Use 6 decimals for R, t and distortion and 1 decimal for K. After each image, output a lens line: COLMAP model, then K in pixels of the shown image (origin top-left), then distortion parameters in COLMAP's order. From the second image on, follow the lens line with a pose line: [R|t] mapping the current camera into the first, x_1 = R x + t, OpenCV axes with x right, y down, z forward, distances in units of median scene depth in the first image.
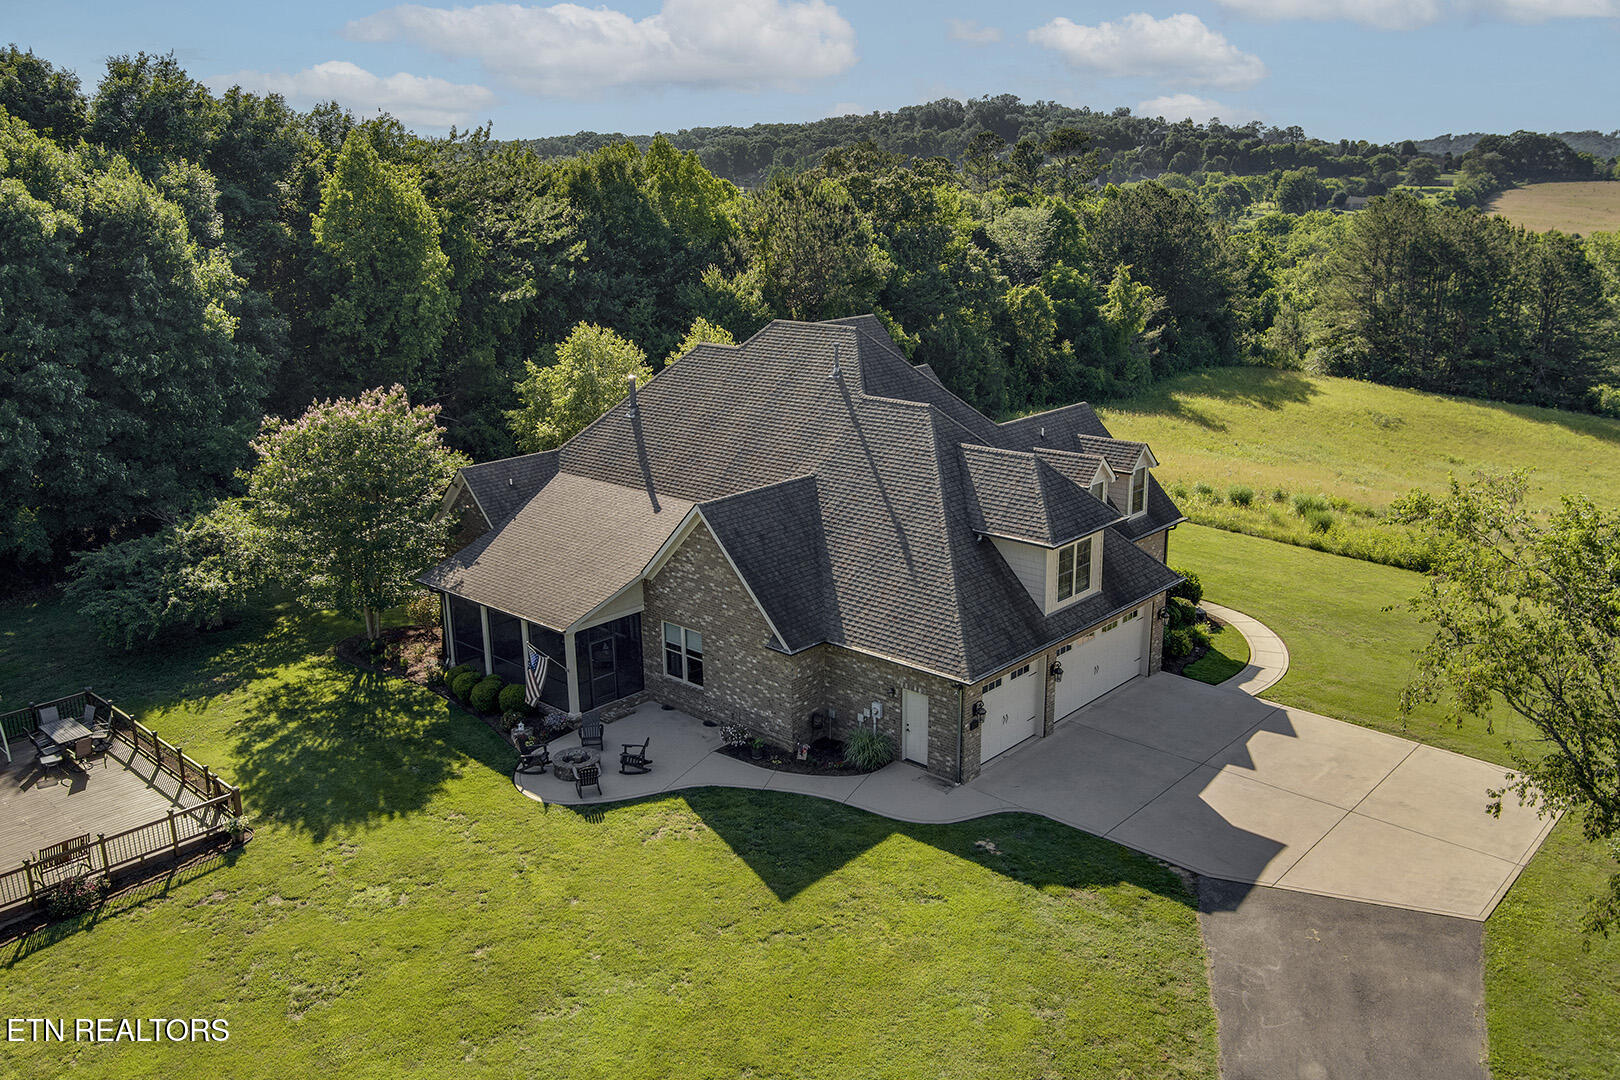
lens RADIAL K [[1320.6, 0, 810.0], [0, 1320.6, 540.0], [0, 0, 1]] dist [-0.068945, 0.020778]
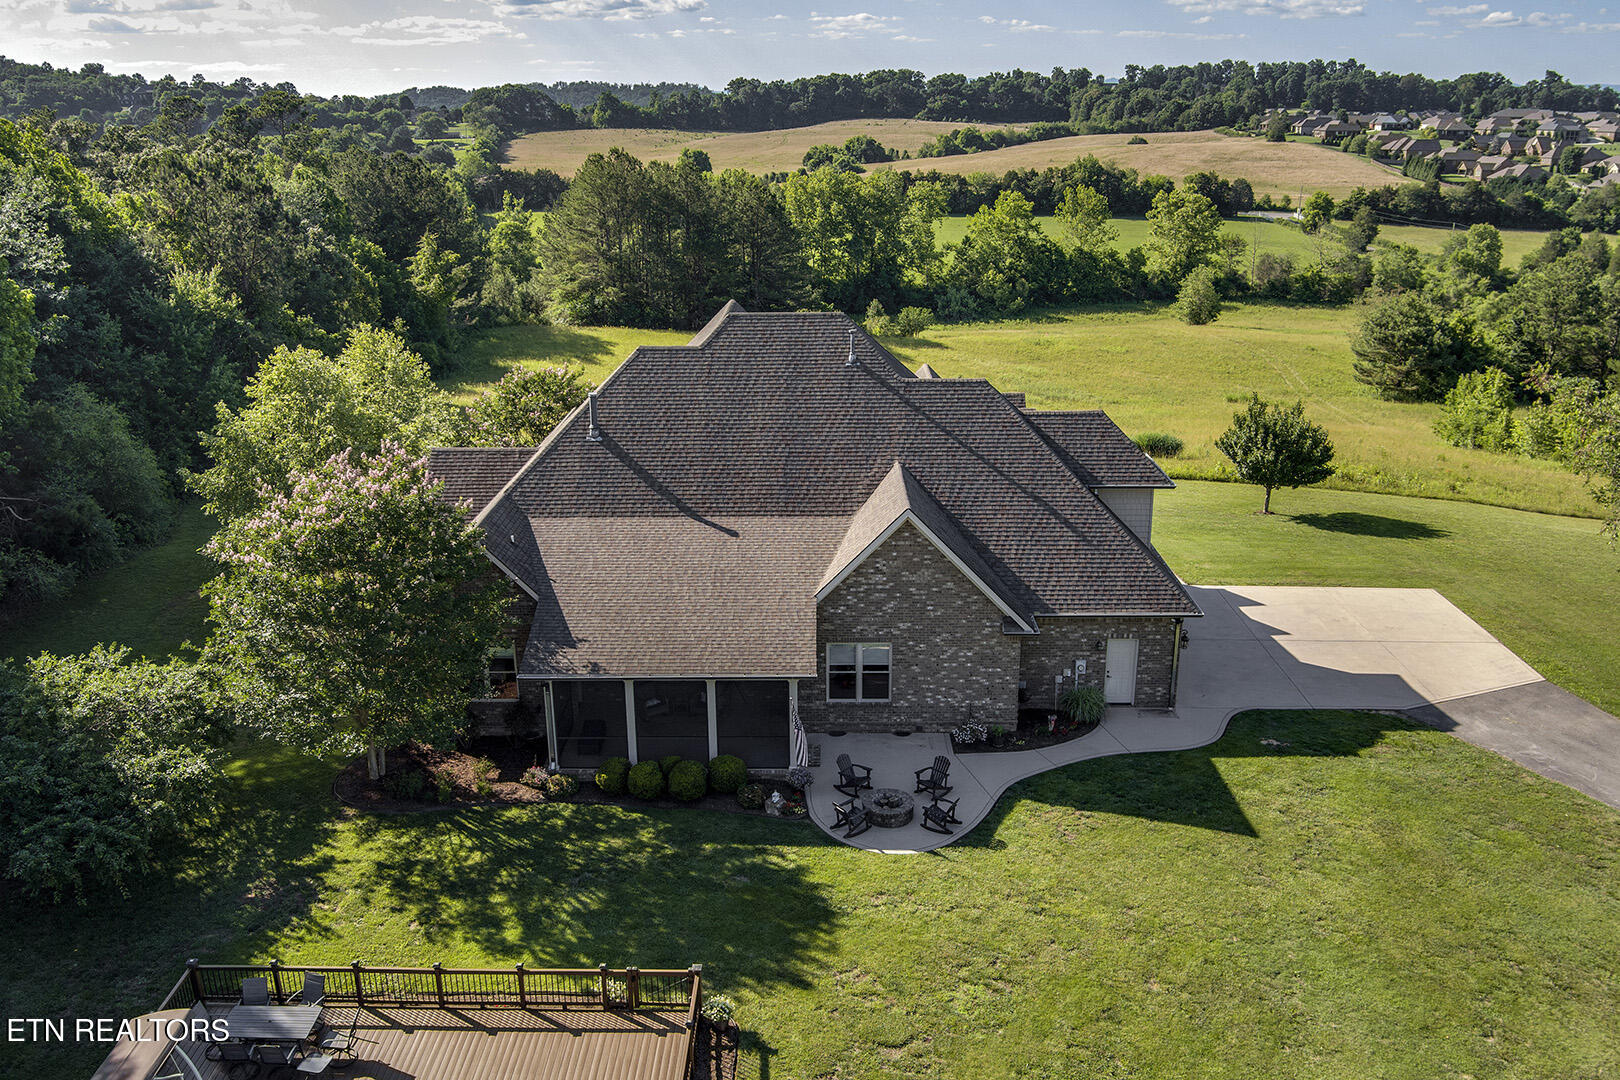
lens RADIAL K [[1320.6, 0, 810.0], [0, 1320.6, 540.0], [0, 0, 1]] dist [-0.068945, 0.020778]
pose [[0.751397, -0.199452, 0.628984, -0.727852], [0.179522, 0.979059, 0.096000, -0.107383], [-0.634960, 0.040782, 0.771468, 0.302114]]
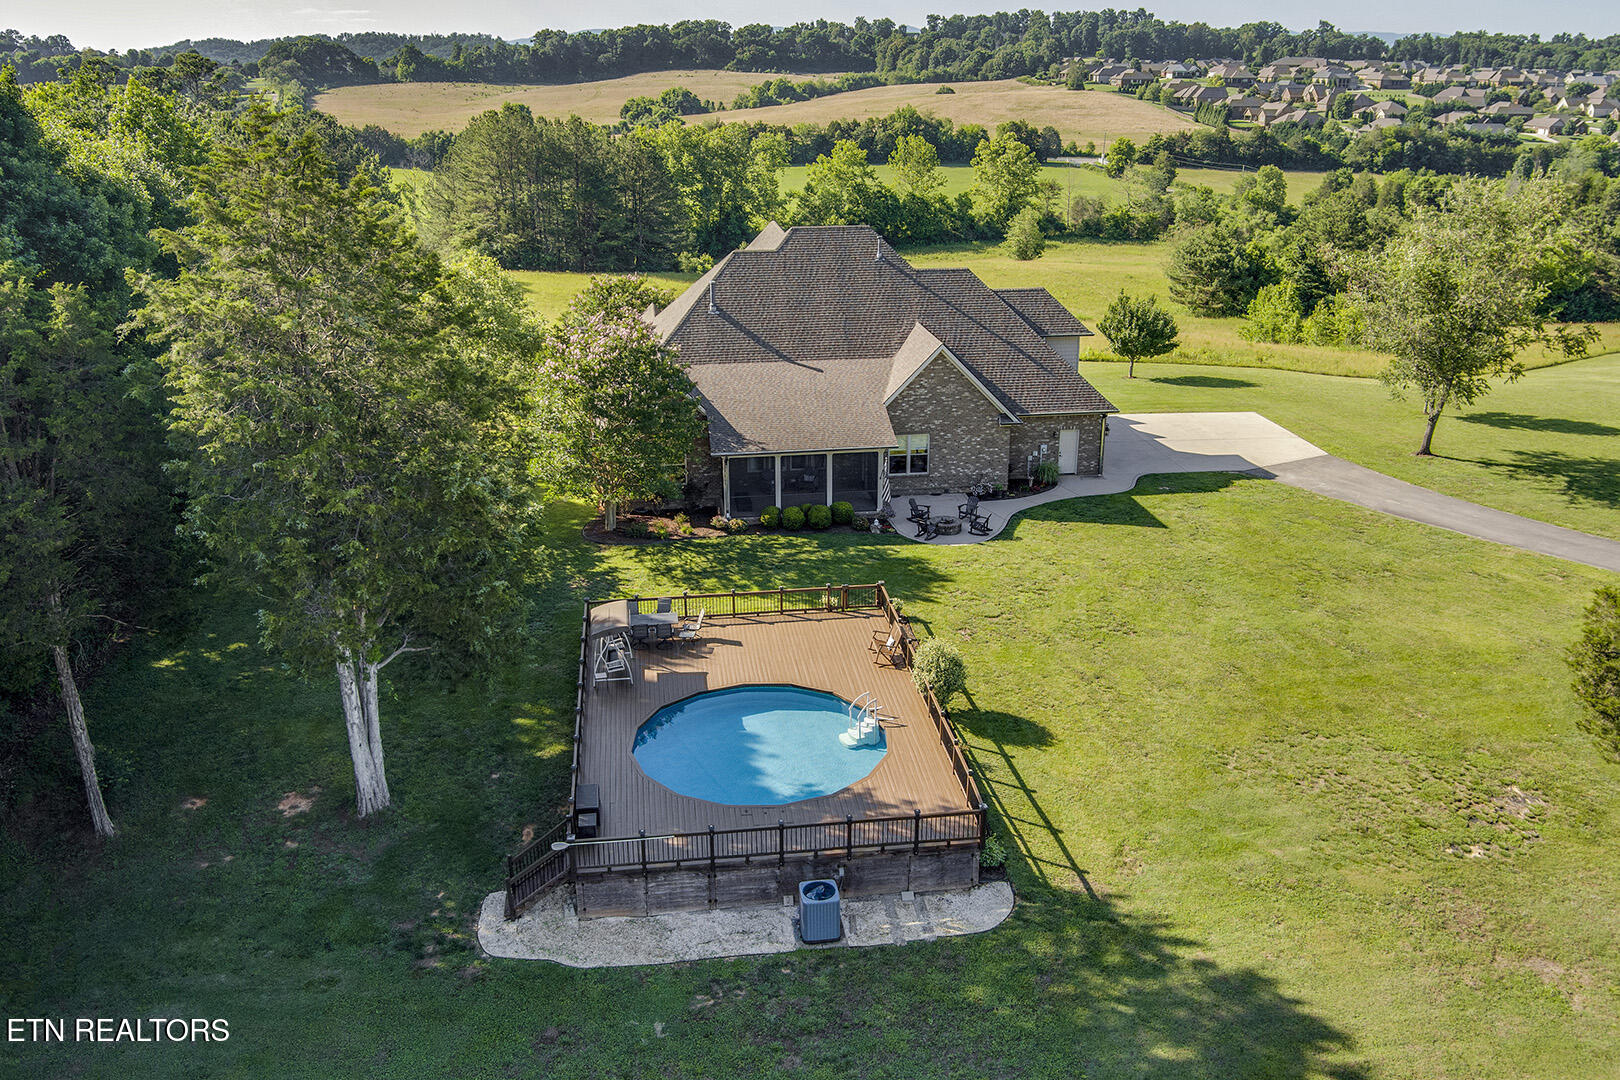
lens RADIAL K [[1320.6, 0, 810.0], [0, 1320.6, 540.0], [0, 0, 1]] dist [-0.068945, 0.020778]
pose [[0.649284, -0.255733, 0.716262, -1.292489], [0.208177, 0.965565, 0.156034, -0.076103], [-0.731500, 0.047799, 0.680164, 0.093210]]
